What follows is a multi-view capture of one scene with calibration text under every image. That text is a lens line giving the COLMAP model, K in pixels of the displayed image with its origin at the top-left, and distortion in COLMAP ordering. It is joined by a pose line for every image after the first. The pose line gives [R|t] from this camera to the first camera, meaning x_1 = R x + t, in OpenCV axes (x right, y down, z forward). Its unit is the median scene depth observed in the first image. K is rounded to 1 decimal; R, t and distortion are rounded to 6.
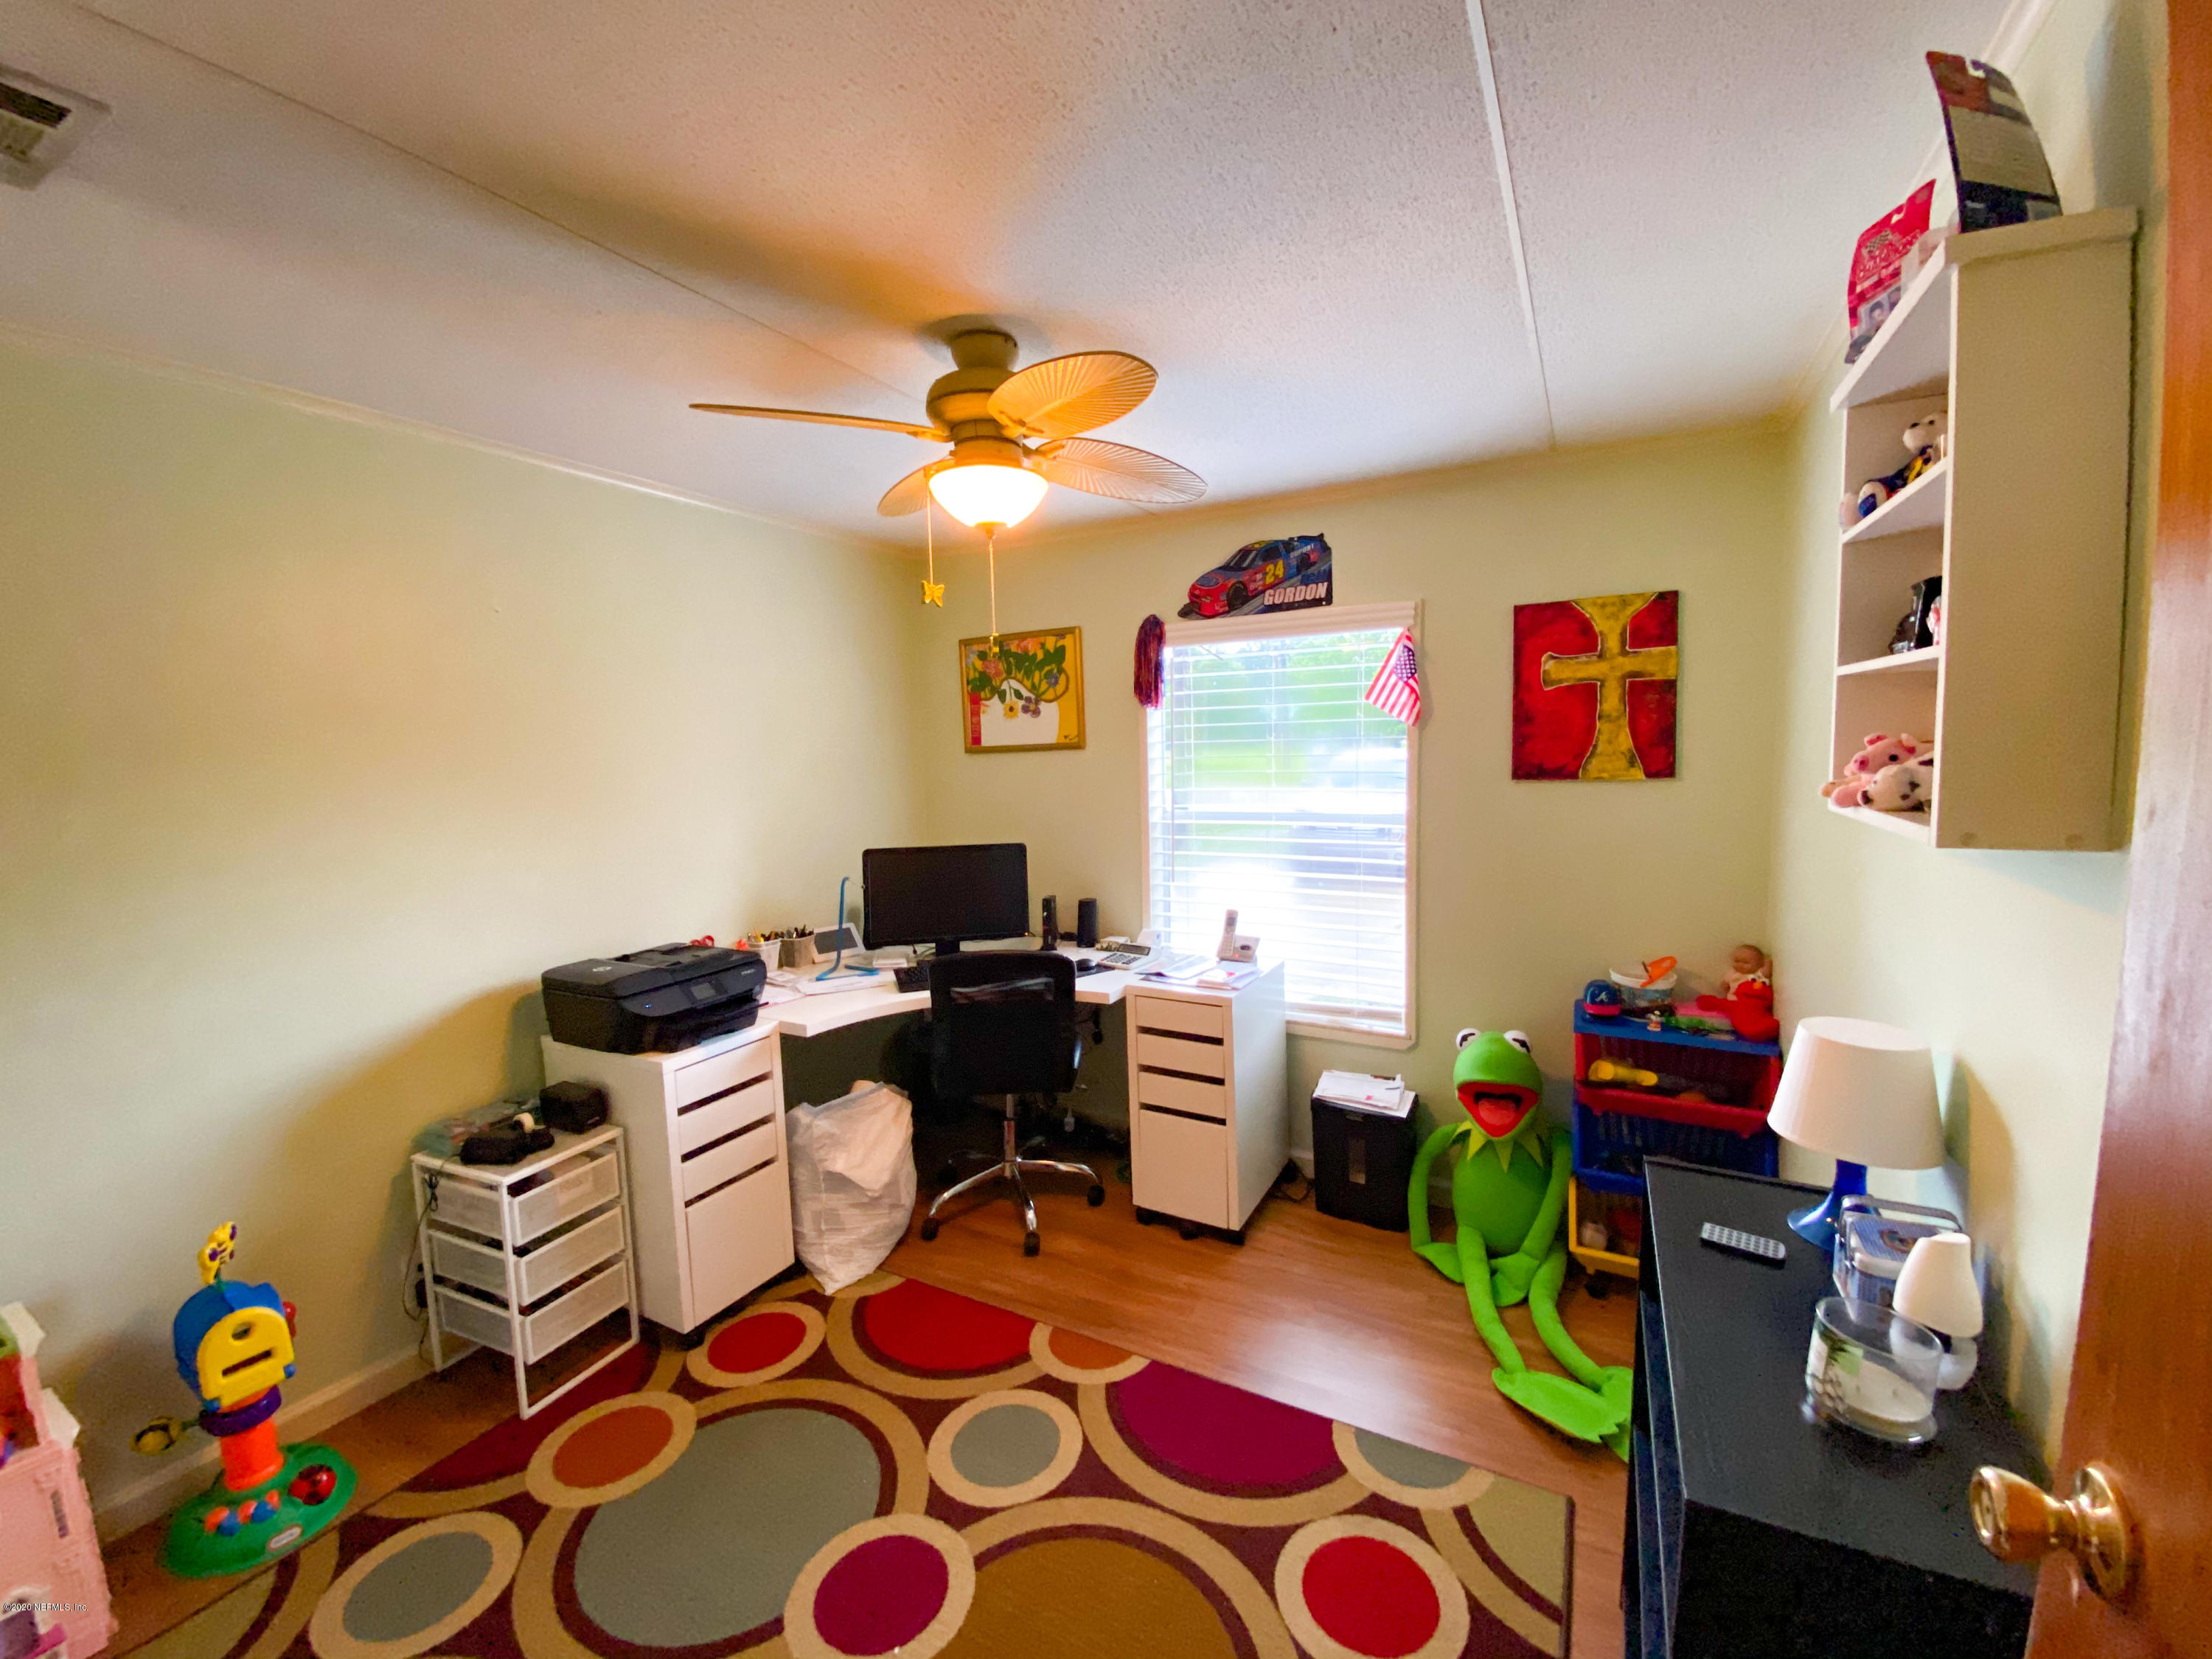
lens RADIAL K [[901.7, 0, 1106.5], [0, 901.7, 818.2], [0, 0, 1]] dist [0.032802, -0.024173]
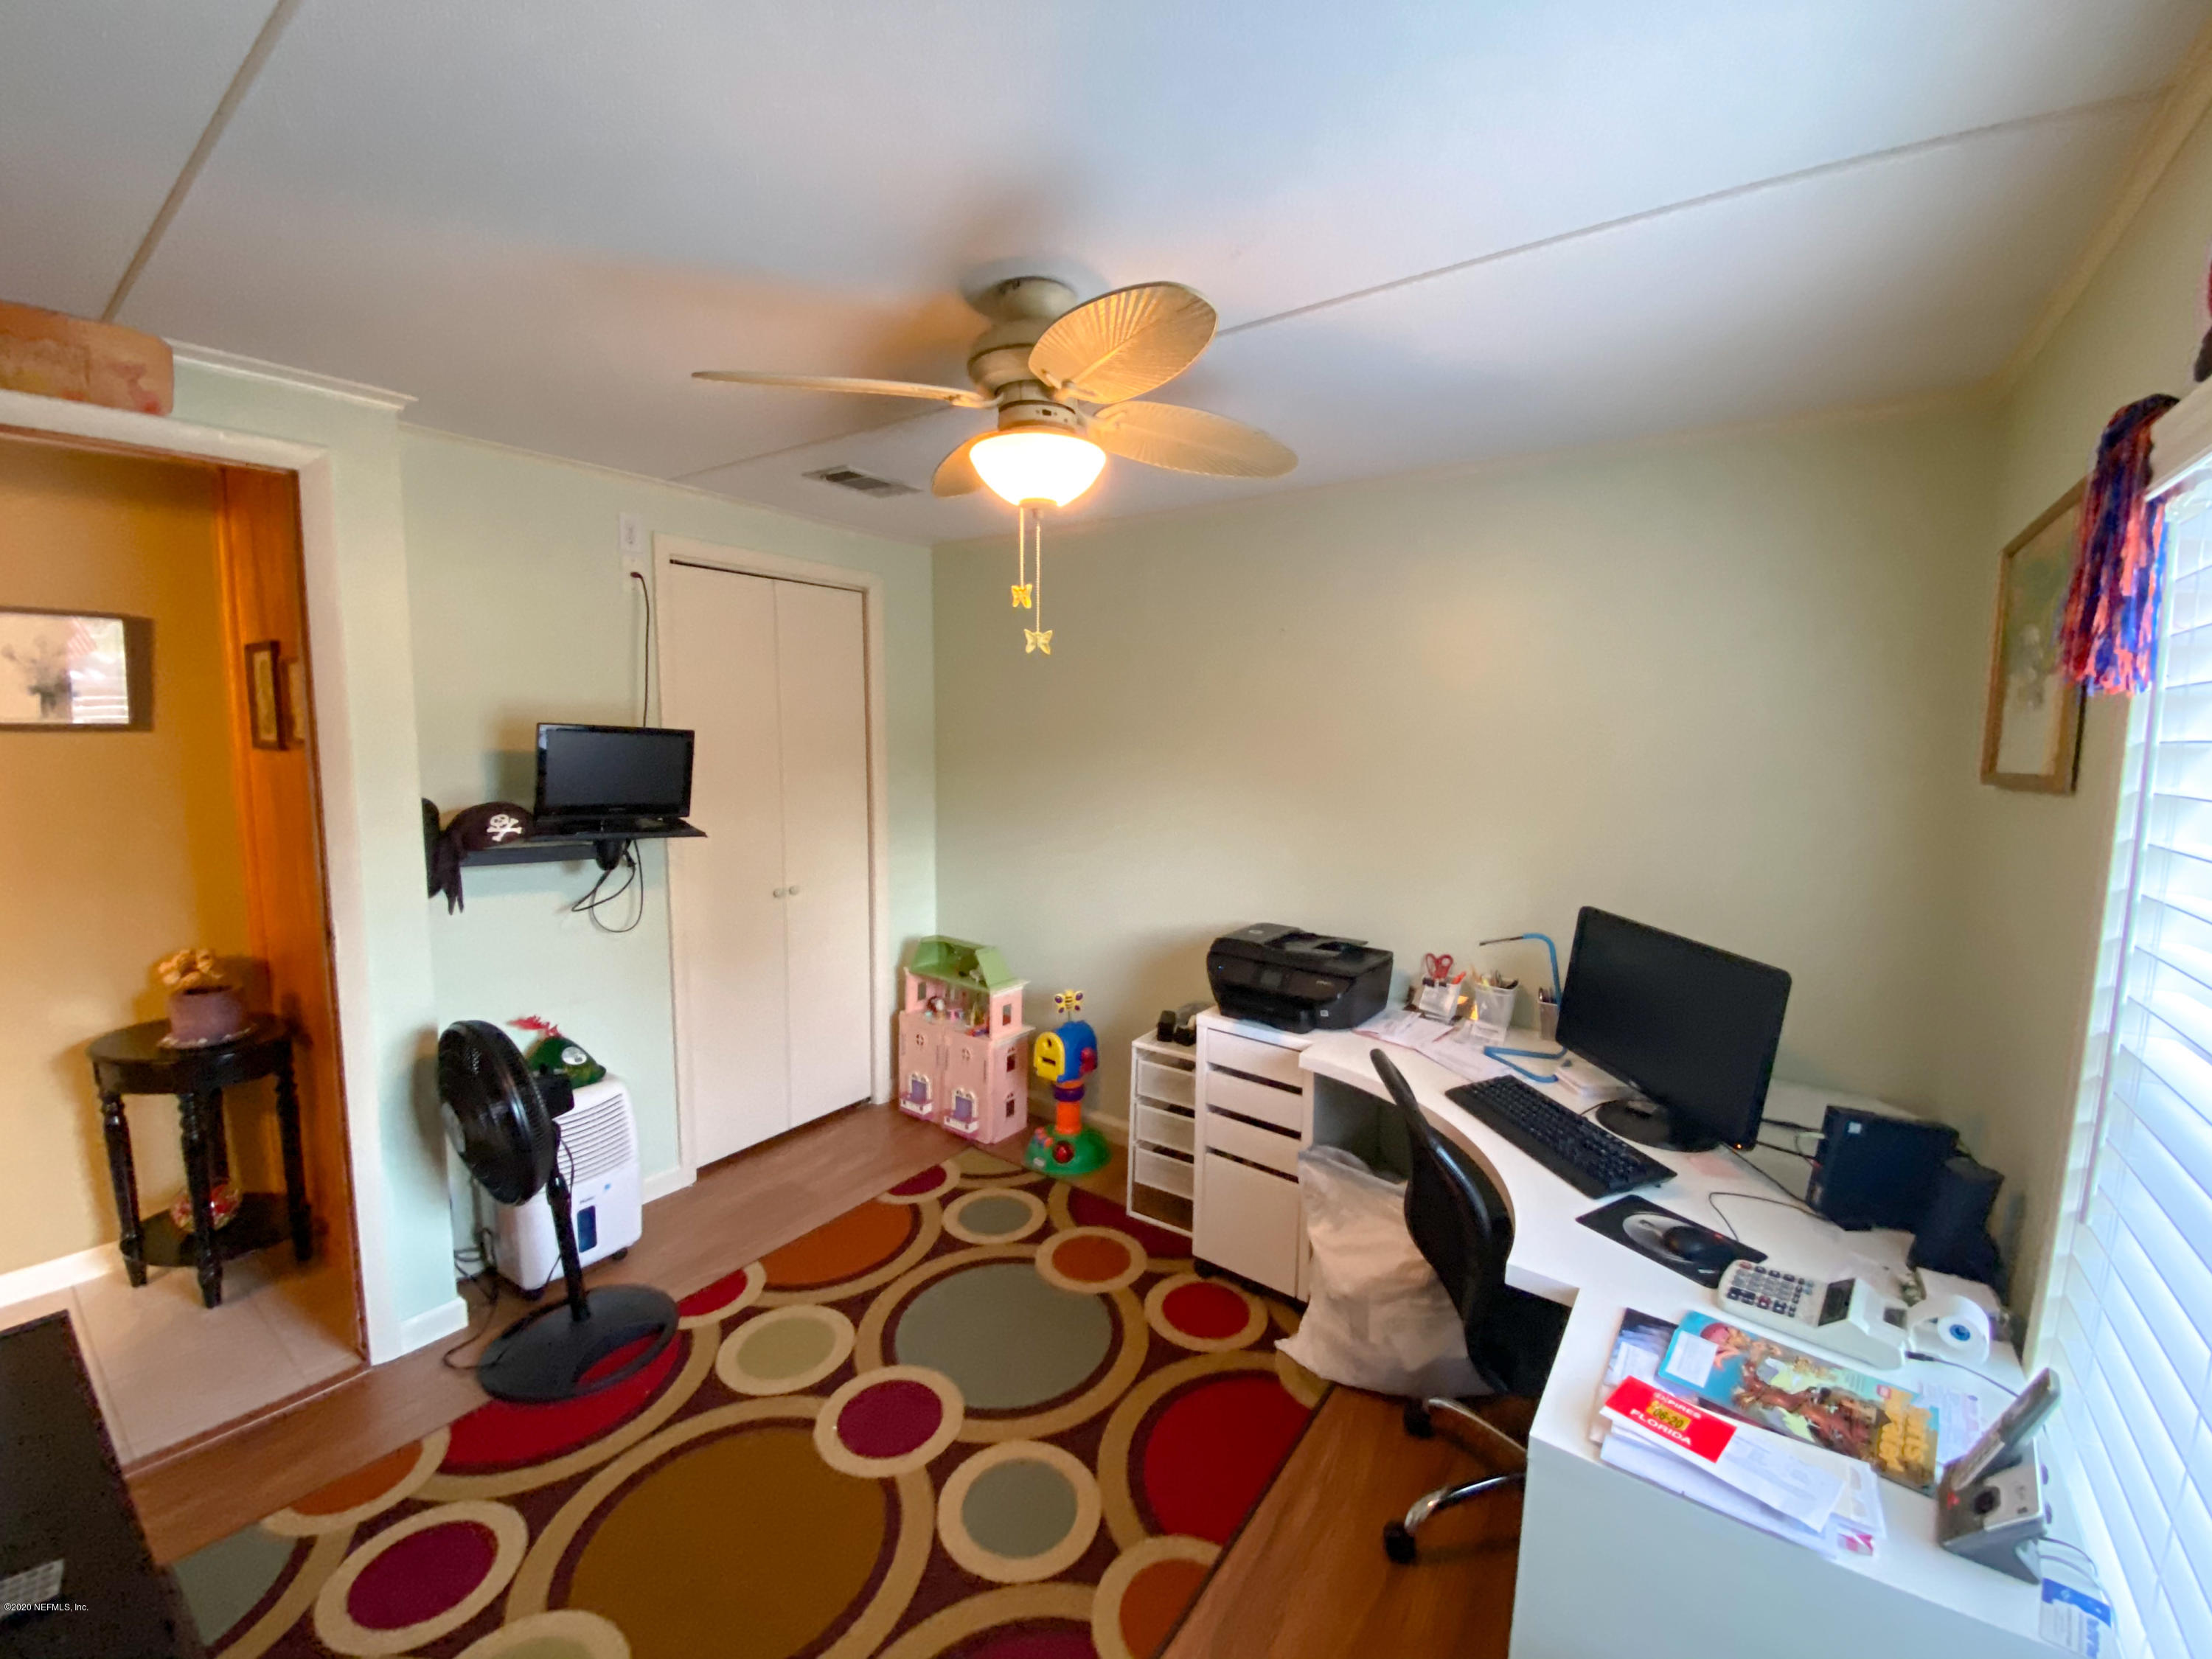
lens RADIAL K [[901.7, 0, 1106.5], [0, 901.7, 818.2], [0, 0, 1]] dist [0.032802, -0.024173]
pose [[-0.116901, 0.127335, -0.984947, 0.691820], [-0.104425, 0.984673, 0.139694, -0.139548], [0.987638, 0.119183, -0.101813, 1.078684]]
